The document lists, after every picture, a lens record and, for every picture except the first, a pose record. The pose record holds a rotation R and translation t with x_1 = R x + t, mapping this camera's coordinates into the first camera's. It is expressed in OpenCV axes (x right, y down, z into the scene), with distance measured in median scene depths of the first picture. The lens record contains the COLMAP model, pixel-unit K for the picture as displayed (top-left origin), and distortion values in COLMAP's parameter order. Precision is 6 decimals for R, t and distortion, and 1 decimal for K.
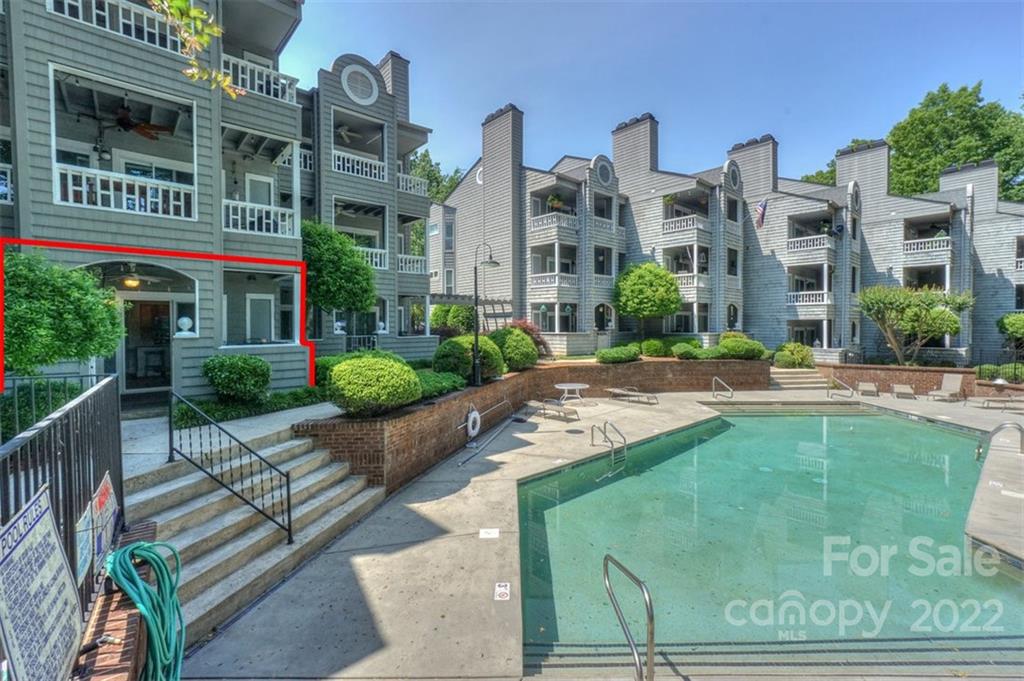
lens RADIAL K [[440.0, 0, 519.6], [0, 440.0, 331.8], [0, 0, 1]] dist [-0.002285, 0.000403]
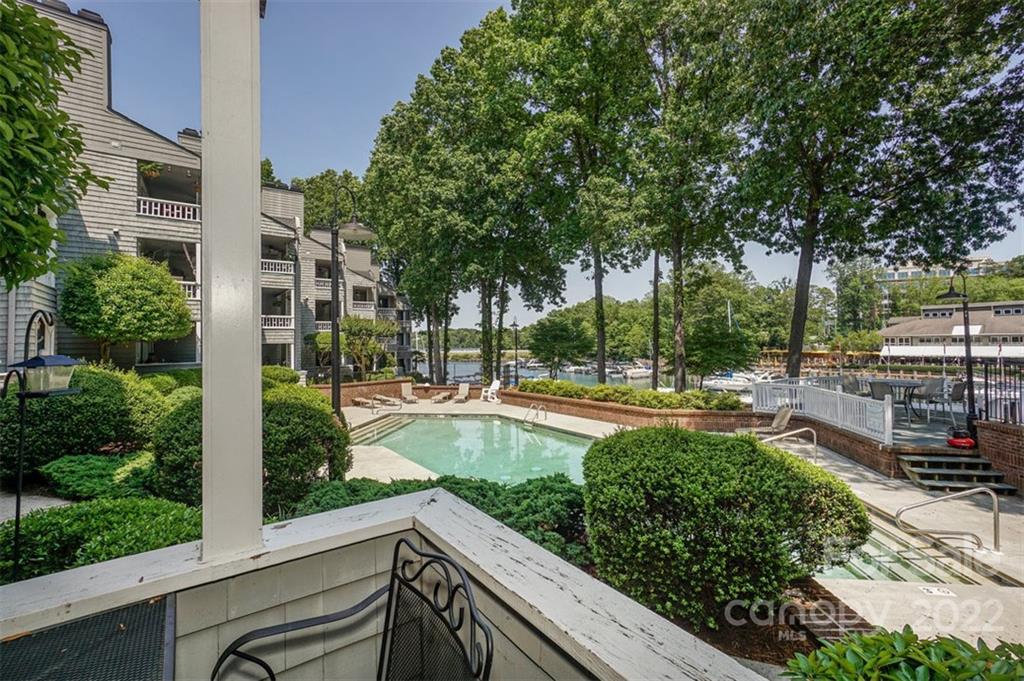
lens RADIAL K [[432.7, 0, 512.0], [0, 432.7, 340.5], [0, 0, 1]] dist [-0.001625, 0.000136]
pose [[0.141117, 0.005449, 0.989978, -0.252116], [0.027574, 0.999575, -0.009432, -0.012825], [-0.989609, 0.028629, 0.140907, 0.374604]]
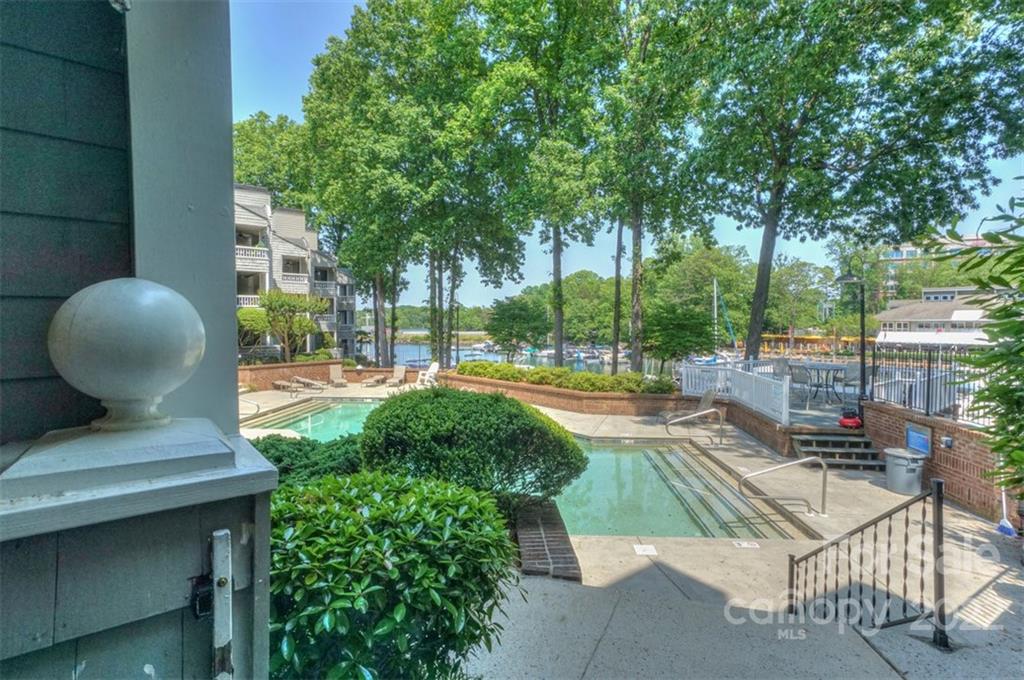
lens RADIAL K [[491.2, 0, 505.2], [0, 491.2, 343.5], [0, 0, 1]] dist [0.013847, 0.000097]
pose [[0.090579, -0.039030, 0.995124, -0.290373], [0.015598, 0.999165, 0.037769, -0.008359], [-0.995767, 0.012100, 0.091112, 0.305391]]
